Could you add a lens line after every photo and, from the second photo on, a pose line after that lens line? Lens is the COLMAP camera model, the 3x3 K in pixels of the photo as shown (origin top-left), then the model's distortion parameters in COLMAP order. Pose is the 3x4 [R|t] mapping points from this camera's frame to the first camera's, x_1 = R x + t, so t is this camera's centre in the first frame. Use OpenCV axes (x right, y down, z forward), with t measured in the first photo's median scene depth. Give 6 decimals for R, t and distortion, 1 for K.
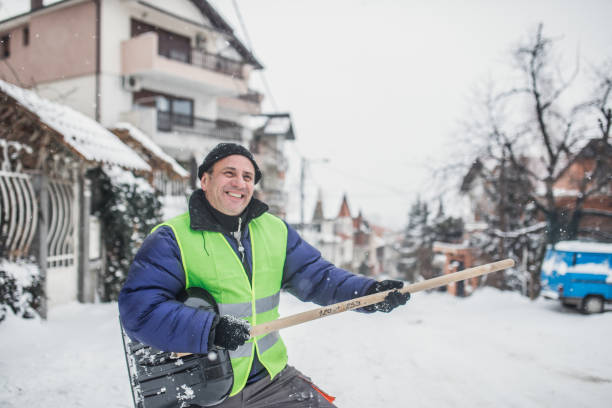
lens RADIAL K [[580.6, 0, 306.0], [0, 580.6, 204.0], [0, 0, 1]] dist [-0.086627, 0.131991]
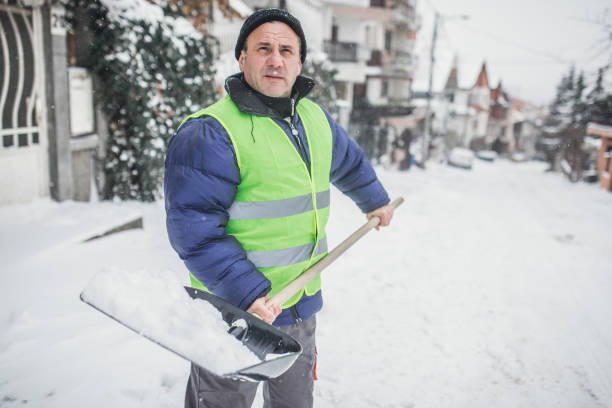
lens RADIAL K [[580.6, 0, 306.0], [0, 580.6, 204.0], [0, 0, 1]] dist [-0.086627, 0.131991]
pose [[0.973988, 0.085583, -0.209815, 0.013760], [-0.035433, 0.972066, 0.232019, 0.004707], [0.223811, -0.218550, 0.949813, 0.179670]]
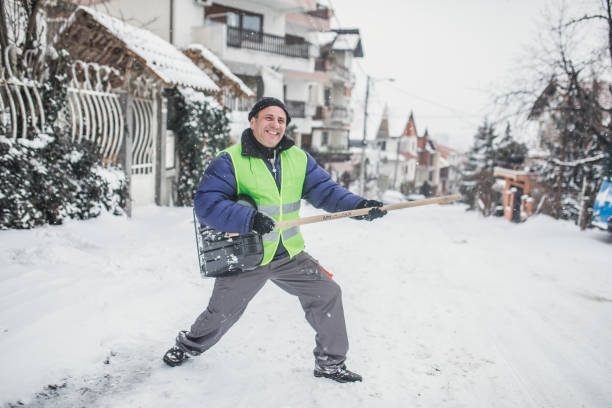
lens RADIAL K [[578.0, 0, 306.0], [0, 578.0, 204.0], [0, 0, 1]] dist [-0.082996, 0.122920]
pose [[0.992437, 0.058437, -0.107955, 0.012902], [-0.042030, 0.988026, 0.148449, -0.006700], [0.115337, -0.142789, 0.983010, -0.046201]]
